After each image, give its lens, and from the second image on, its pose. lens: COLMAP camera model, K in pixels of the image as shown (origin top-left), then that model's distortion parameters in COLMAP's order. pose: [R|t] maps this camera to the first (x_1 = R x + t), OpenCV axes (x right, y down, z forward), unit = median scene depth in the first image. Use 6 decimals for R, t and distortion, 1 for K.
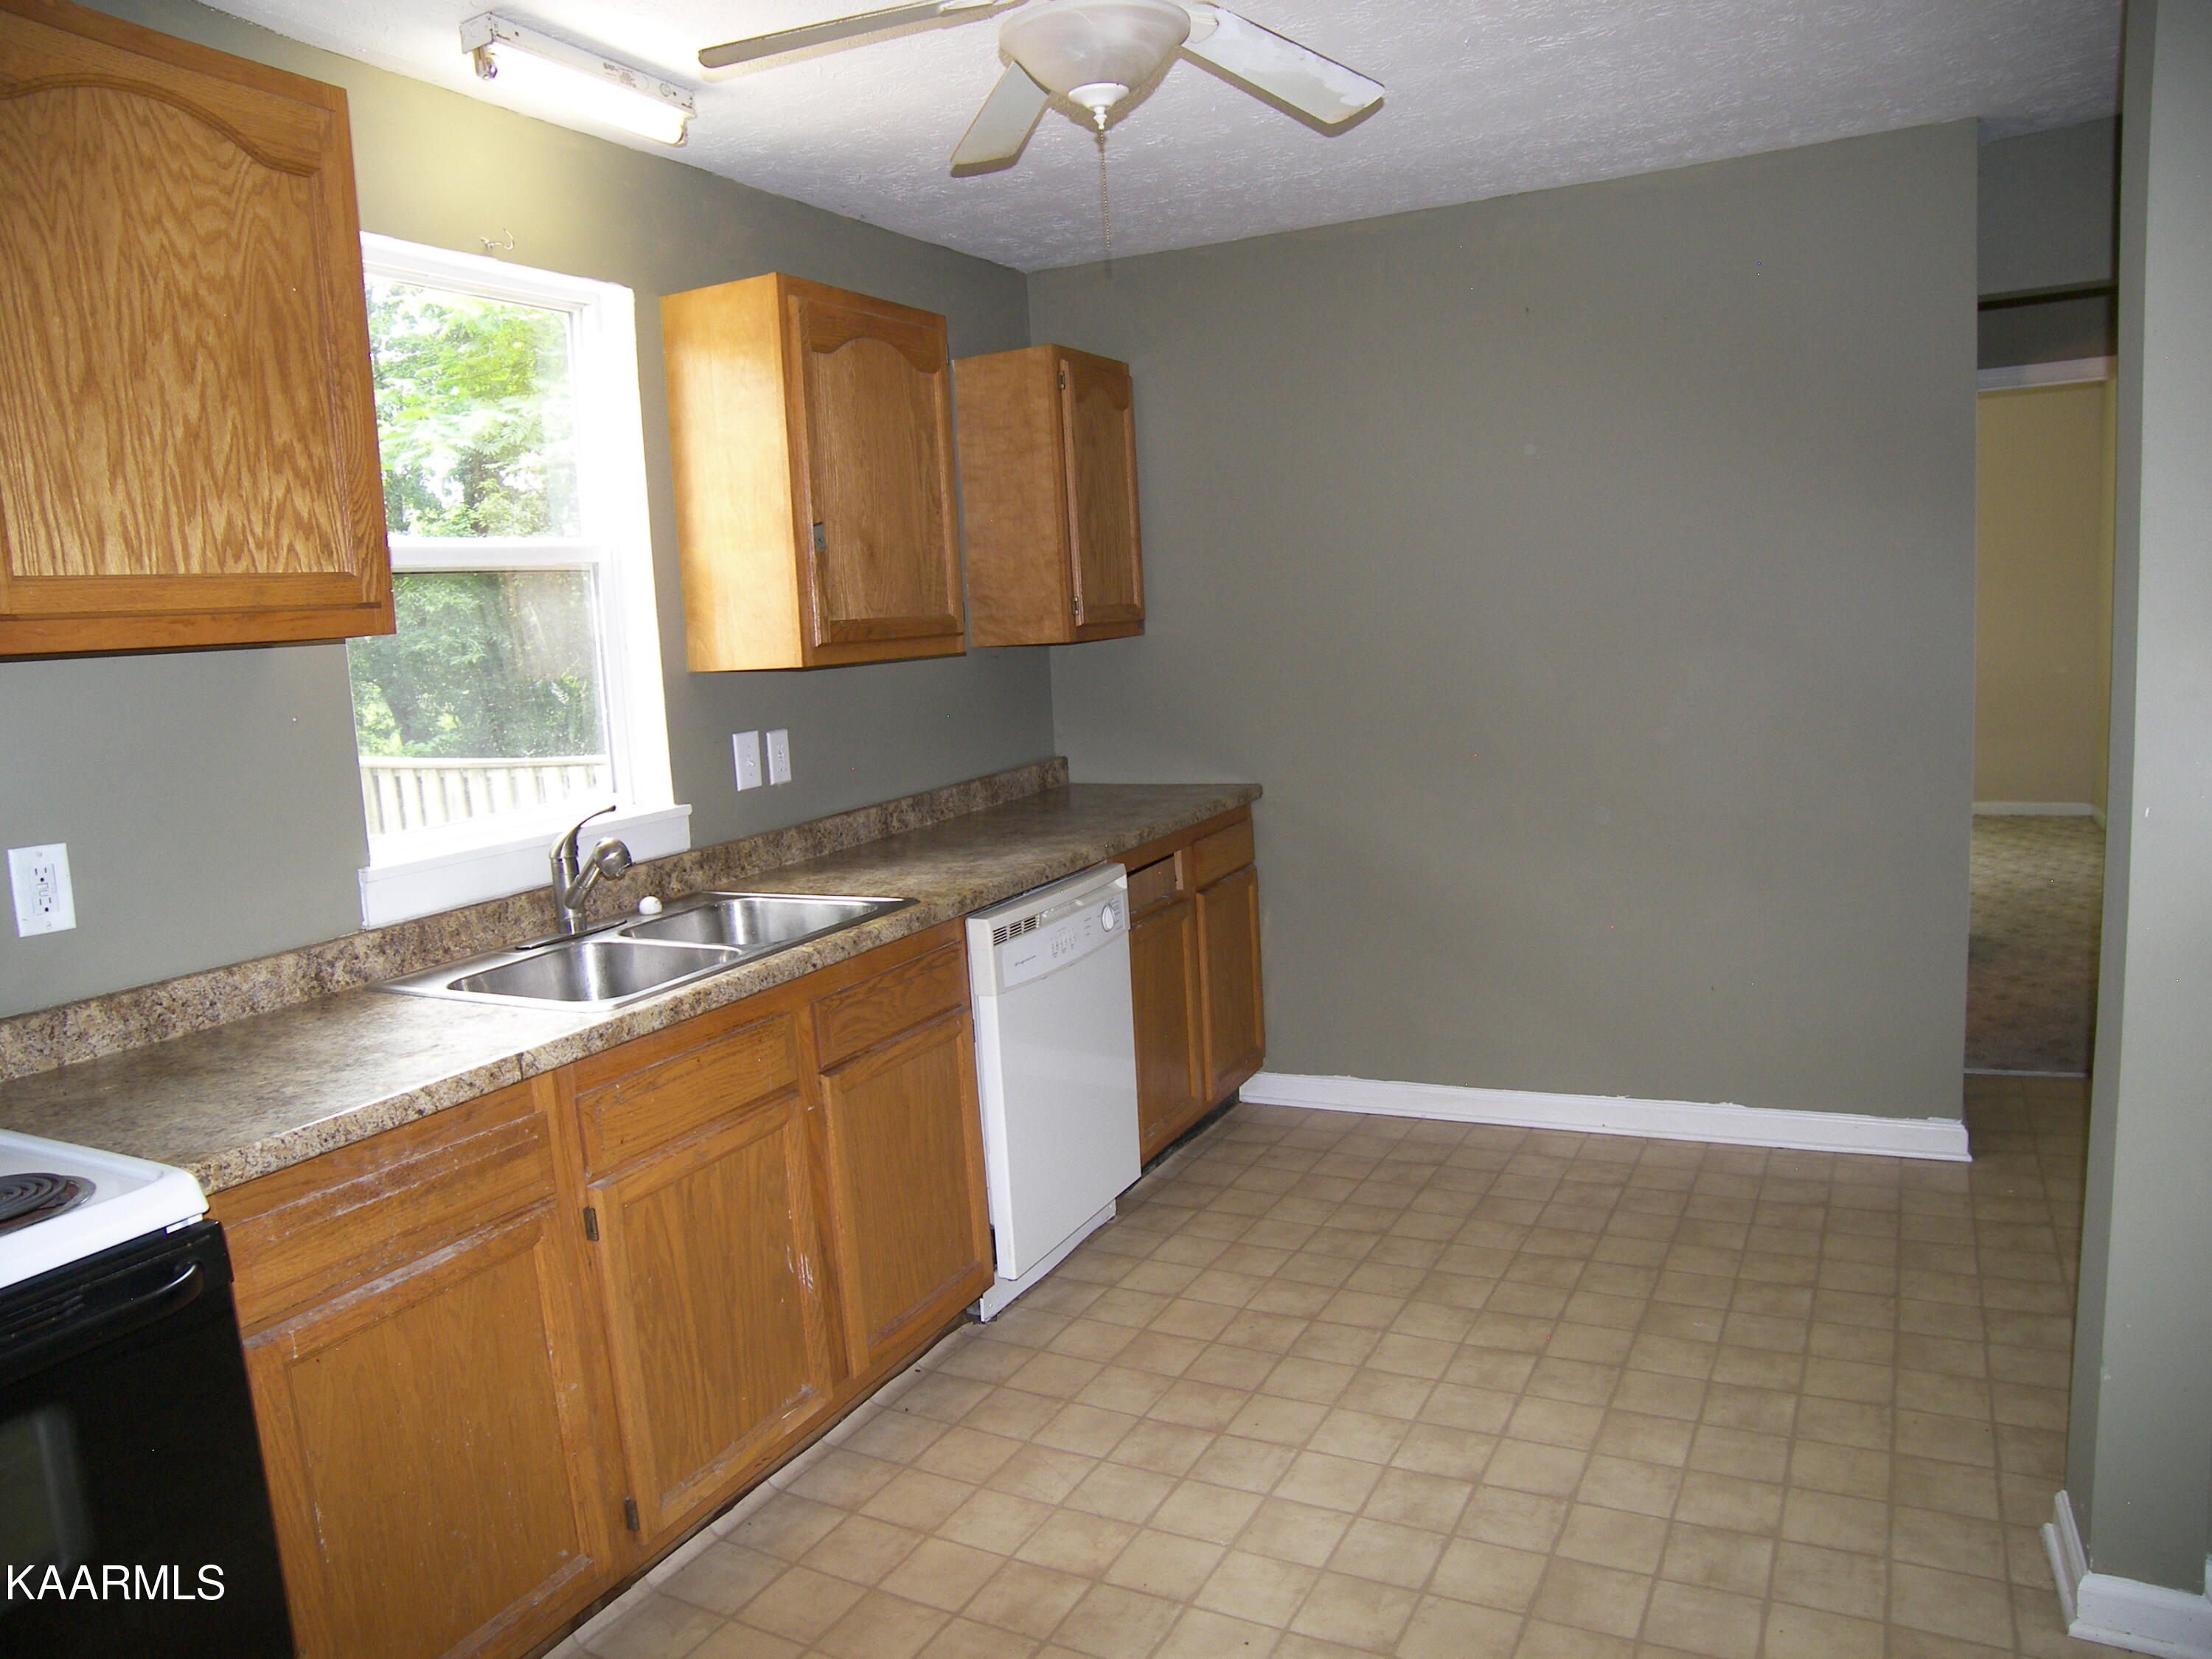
lens RADIAL K [[1531.6, 0, 1087.9], [0, 1531.6, 832.5], [0, 0, 1]] dist [-0.148798, 0.096020]
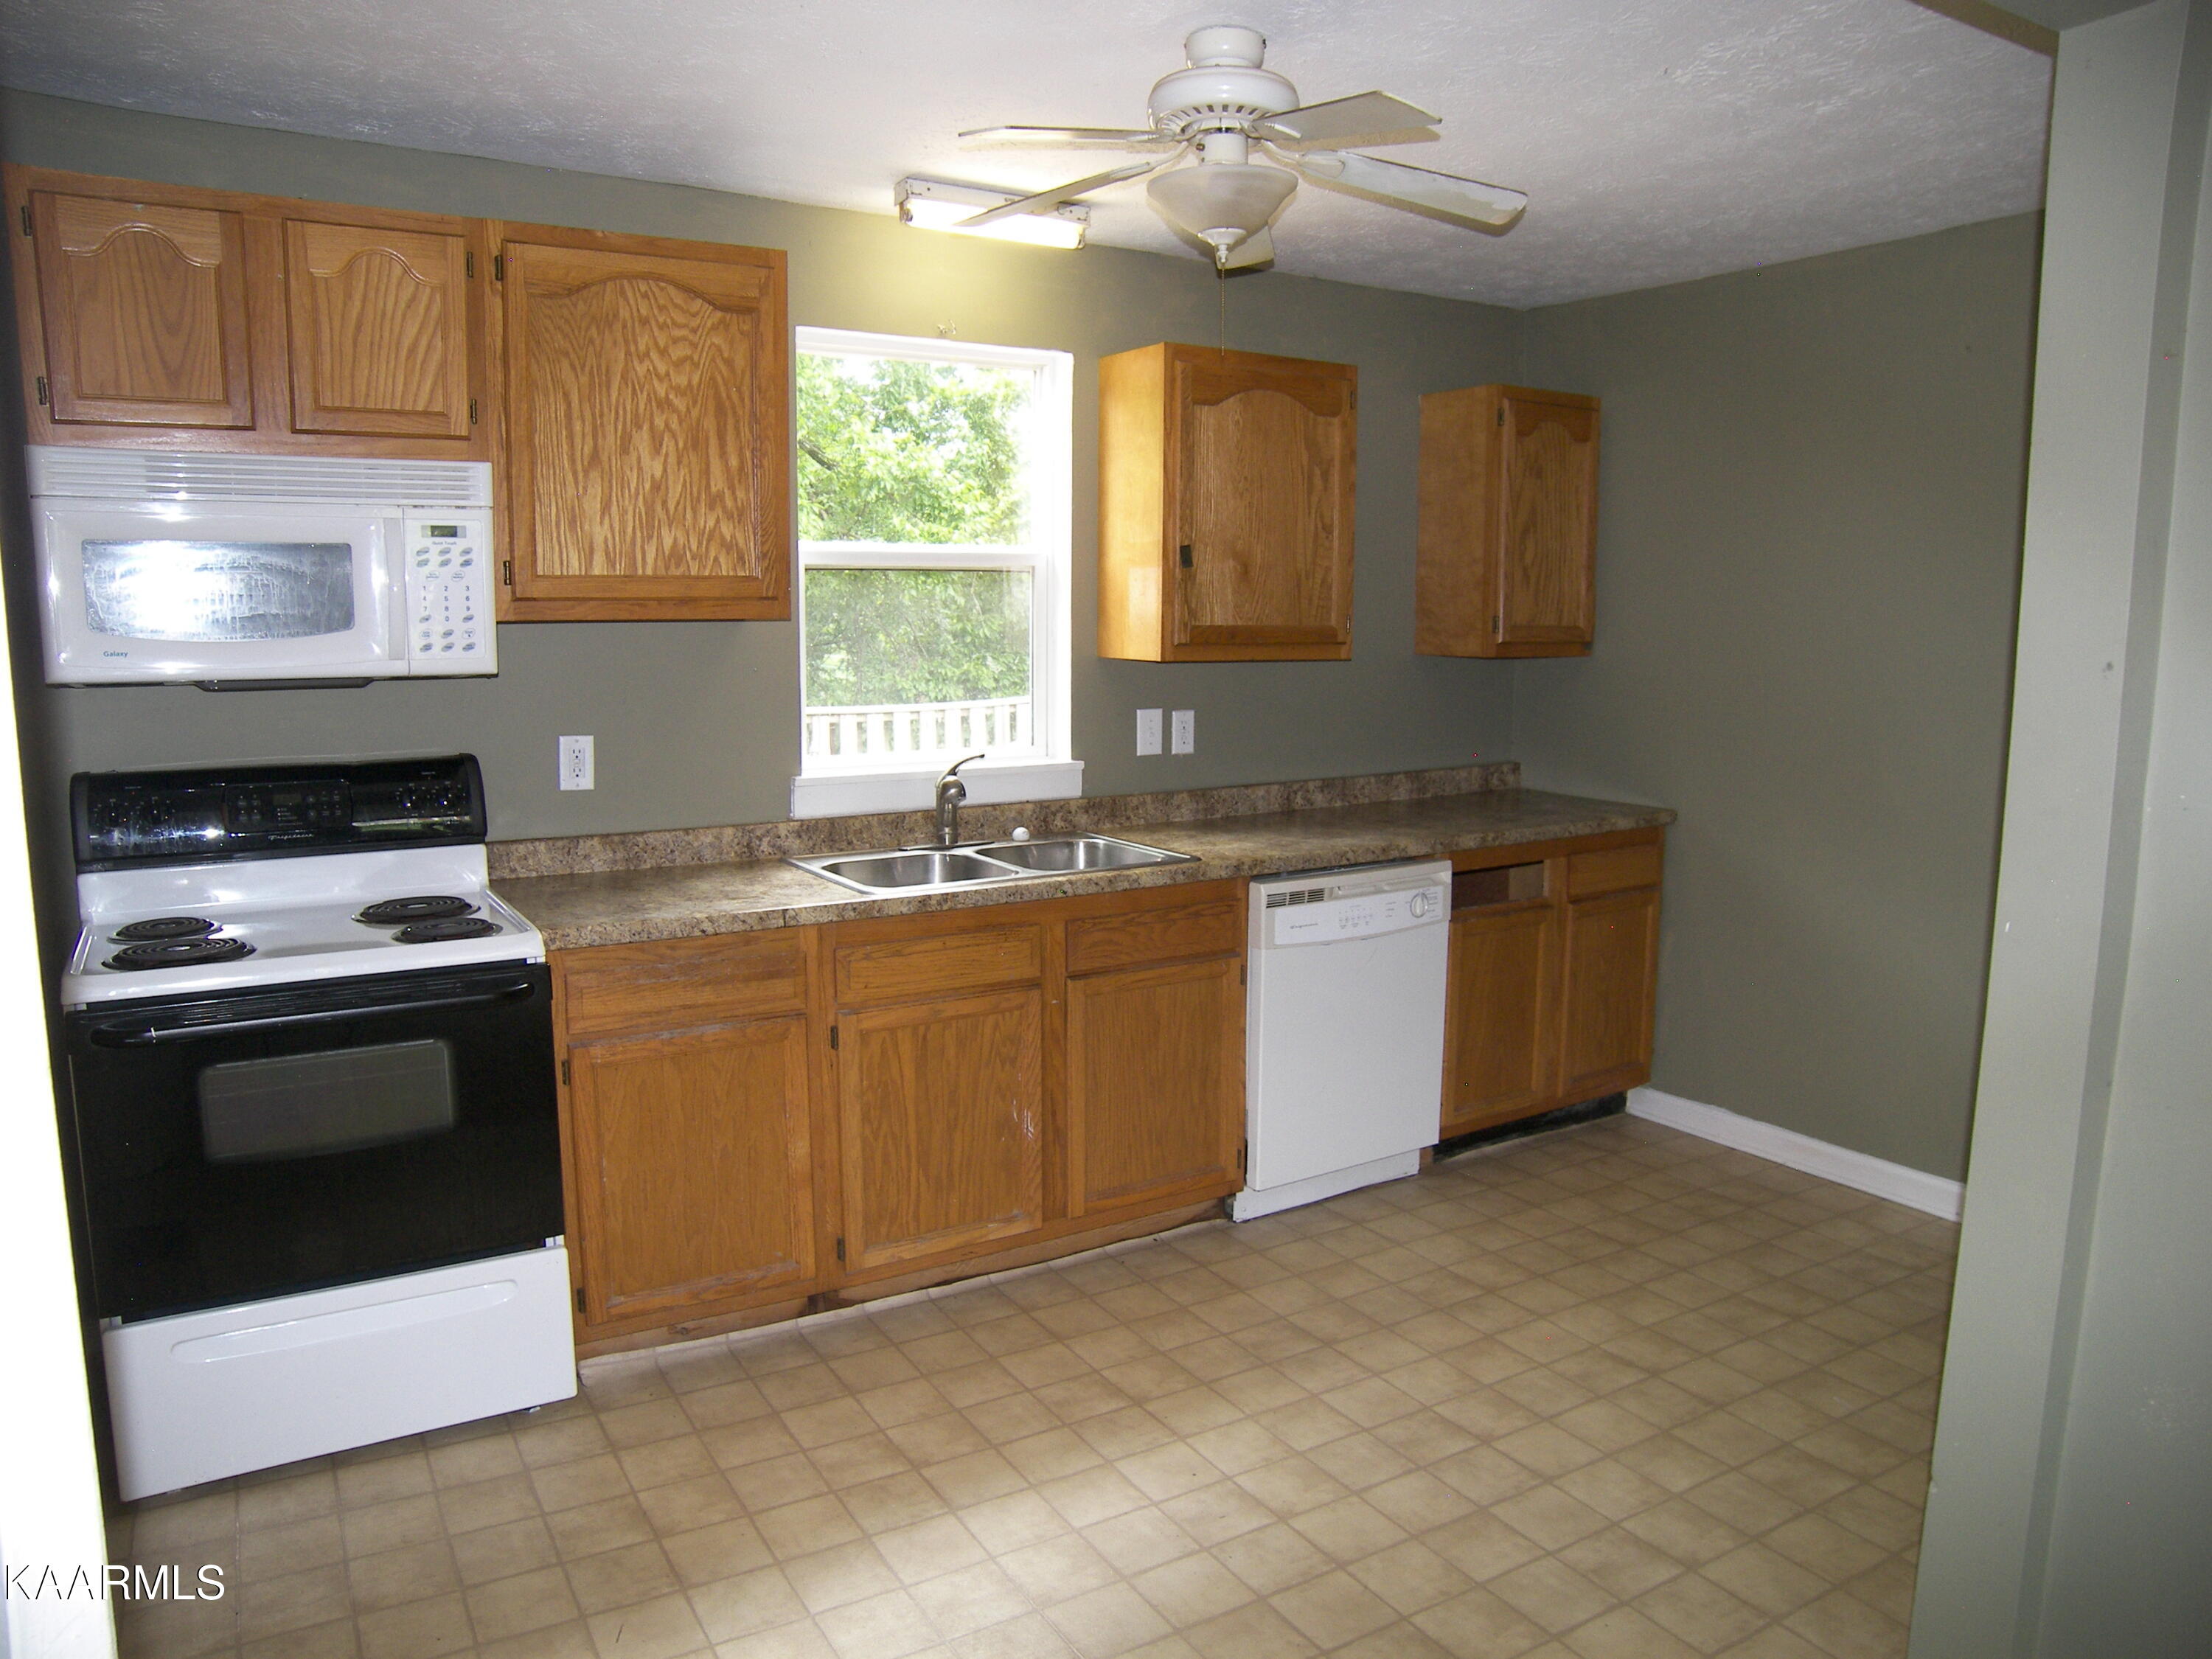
lens RADIAL K [[1531.6, 0, 1091.3], [0, 1531.6, 827.3], [0, 0, 1]] dist [-0.148798, 0.096020]
pose [[0.852687, 0.134785, -0.504736, 0.475828], [-0.126505, 0.990663, 0.050833, -0.036068], [0.506875, 0.020507, 0.861776, -0.113556]]
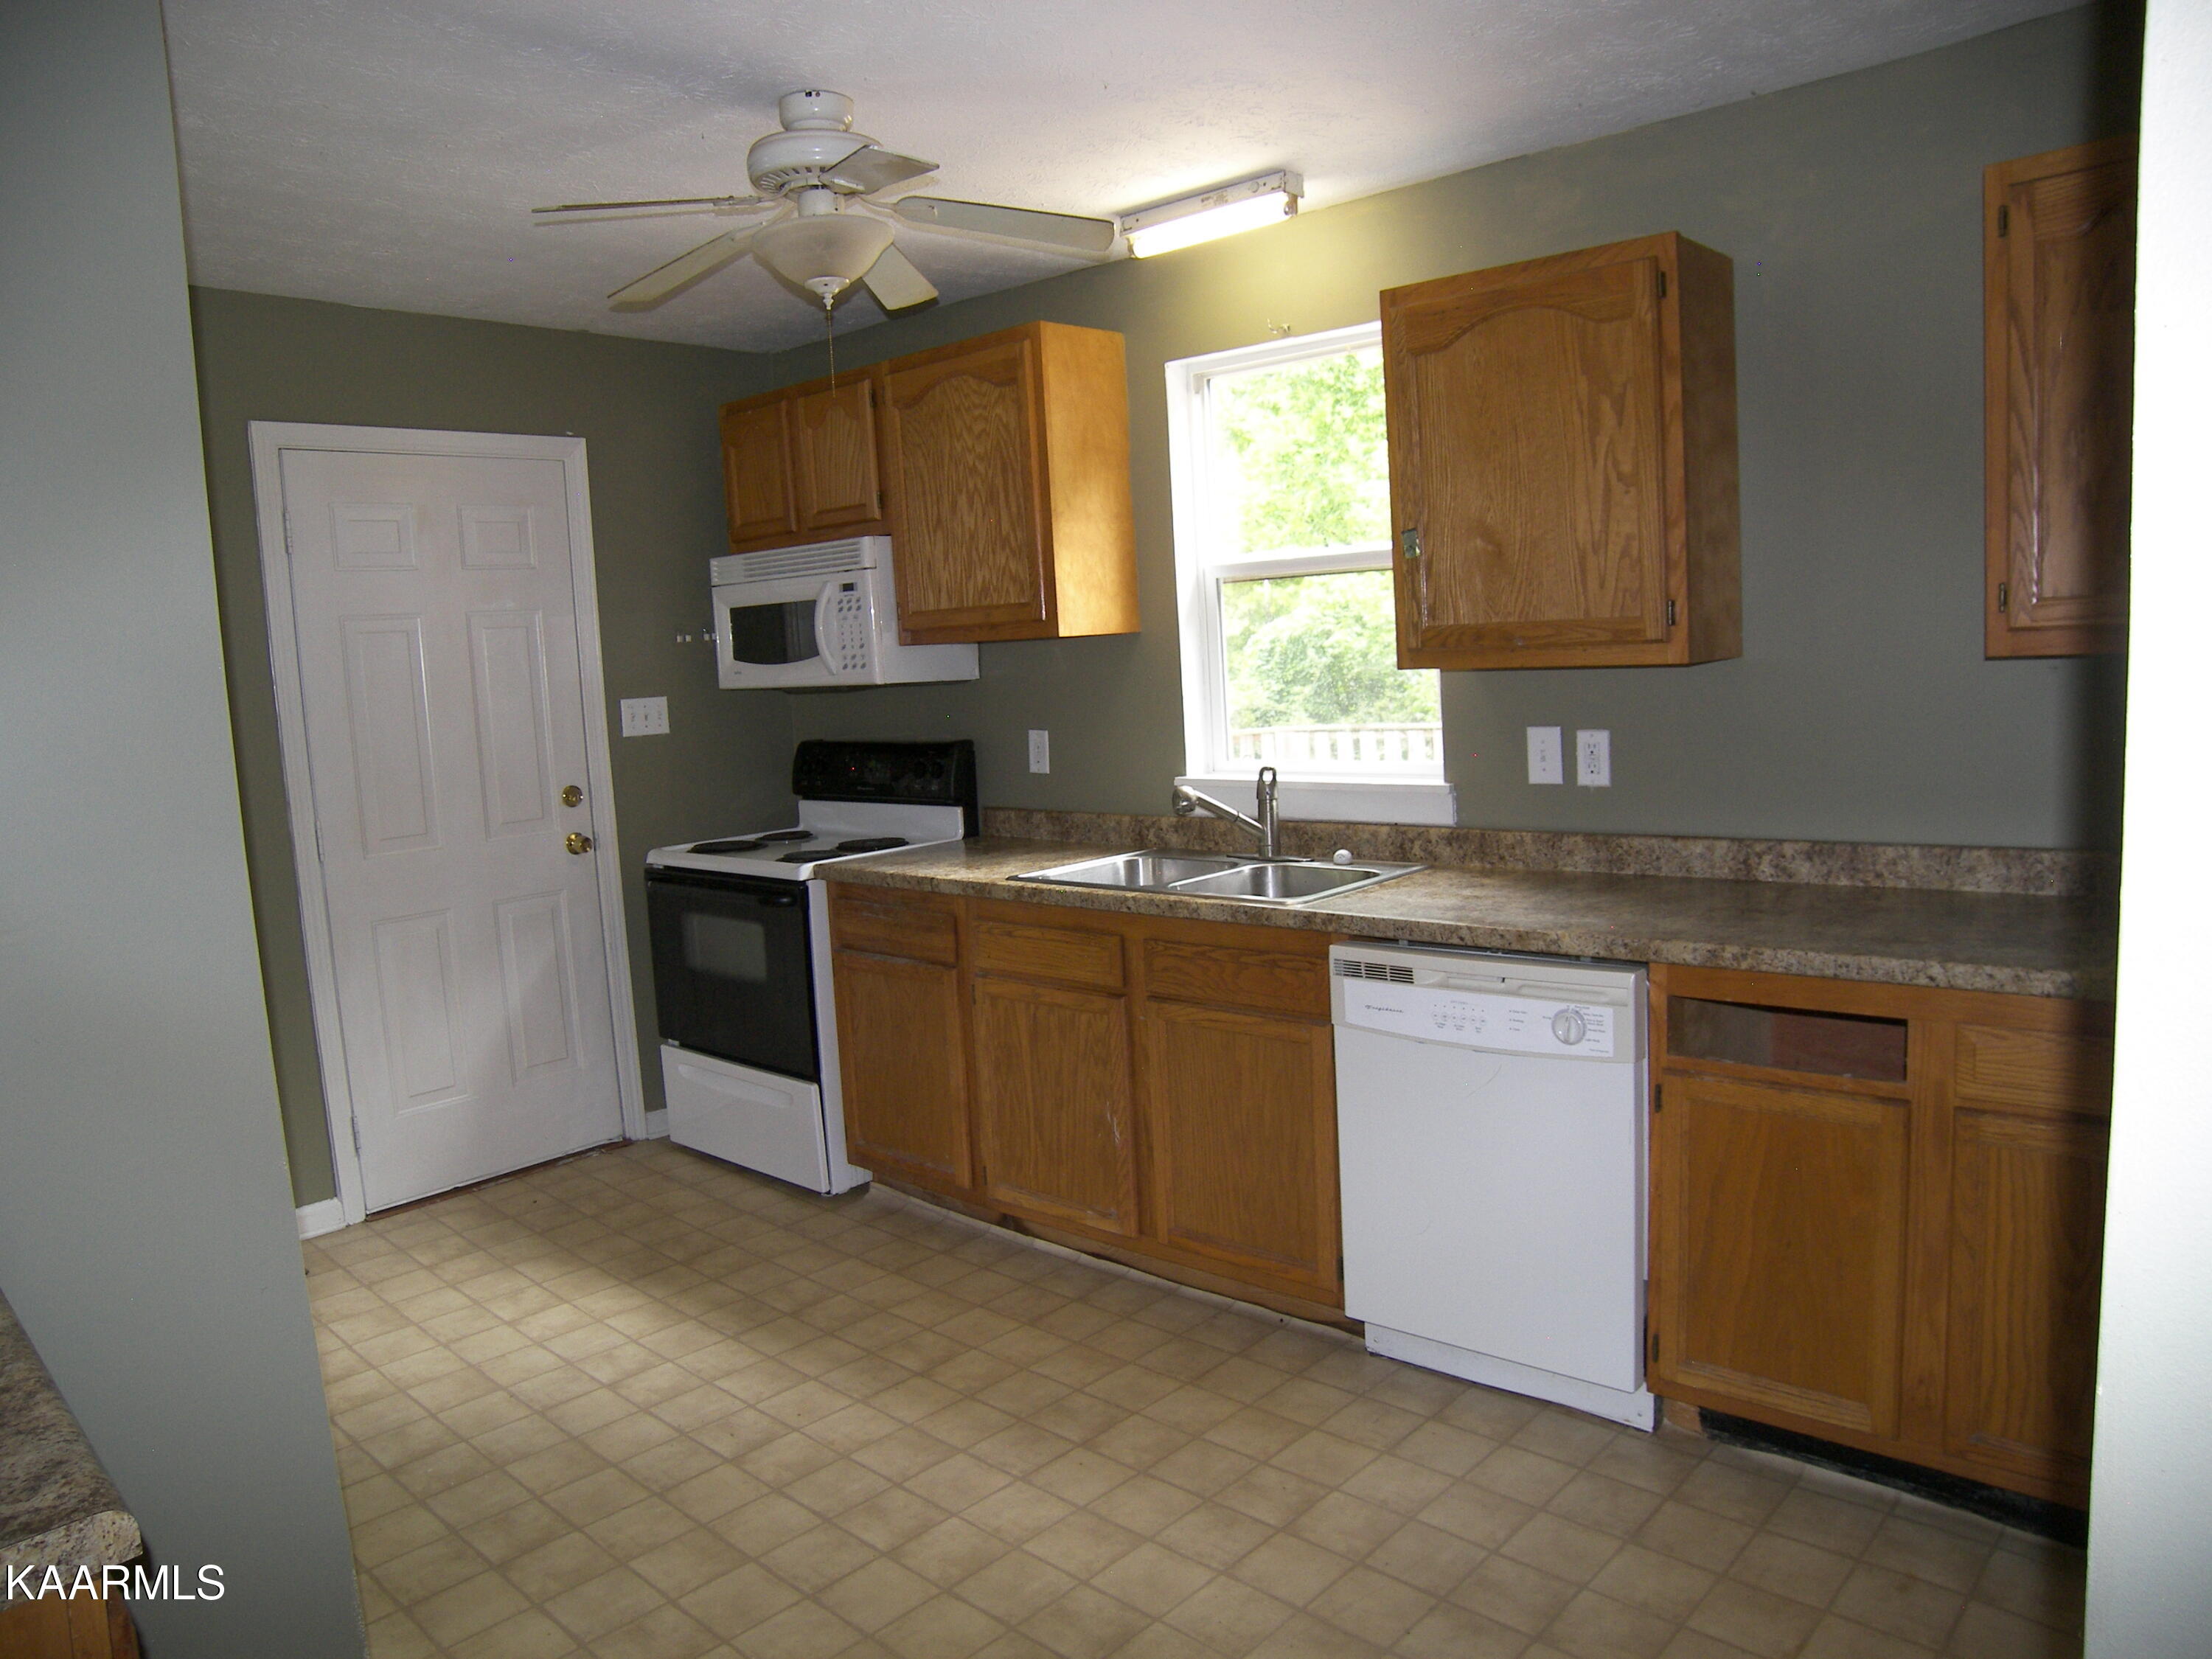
lens RADIAL K [[1531.6, 0, 1094.5], [0, 1531.6, 826.6], [0, 0, 1]] dist [-0.148798, 0.096020]
pose [[-0.254042, 0.189767, -0.948394, 1.009580], [-0.065712, 0.974911, 0.212675, -0.245583], [0.964958, 0.116349, -0.235198, 1.224704]]
